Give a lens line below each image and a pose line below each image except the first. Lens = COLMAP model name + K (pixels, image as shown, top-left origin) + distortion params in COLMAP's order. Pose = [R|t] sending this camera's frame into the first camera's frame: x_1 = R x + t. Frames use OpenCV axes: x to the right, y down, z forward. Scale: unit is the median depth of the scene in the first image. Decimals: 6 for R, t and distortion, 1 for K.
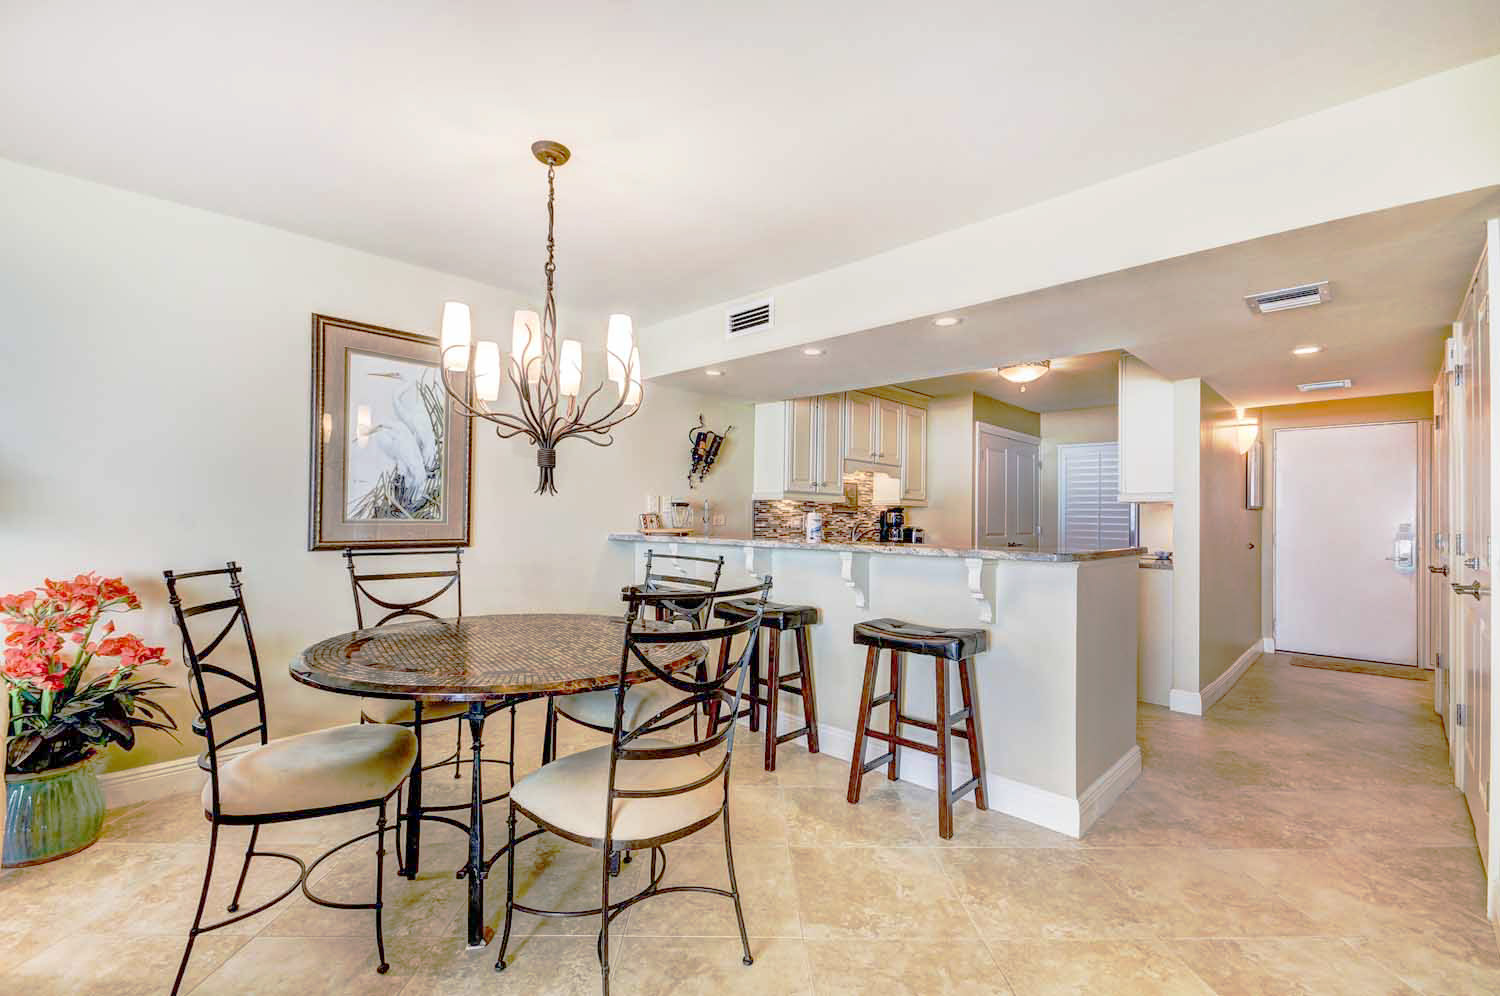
lens RADIAL K [[661.2, 0, 754.3], [0, 661.2, 515.0], [0, 0, 1]] dist [0.028676, -0.012659]
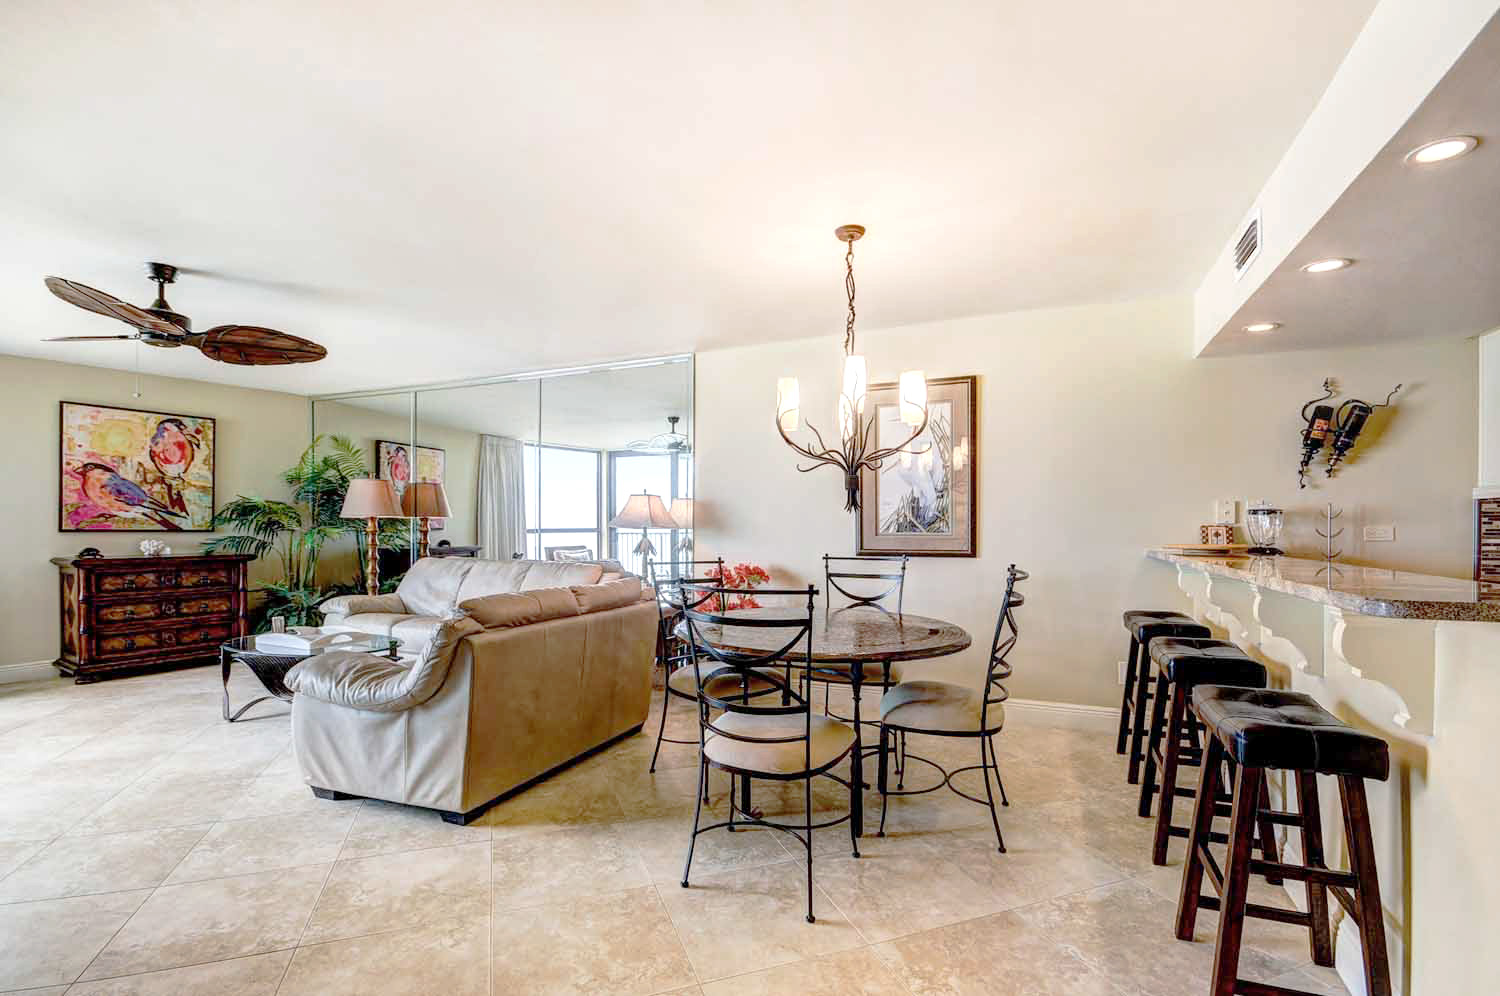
lens RADIAL K [[695.6, 0, 749.1], [0, 695.6, 535.6], [0, 0, 1]] dist [0.033309, -0.022606]
pose [[0.339988, 0.001996, -0.940428, 0.919740], [0.007754, 0.999958, 0.004925, 0.004516], [0.940398, -0.008967, 0.339958, 0.429249]]
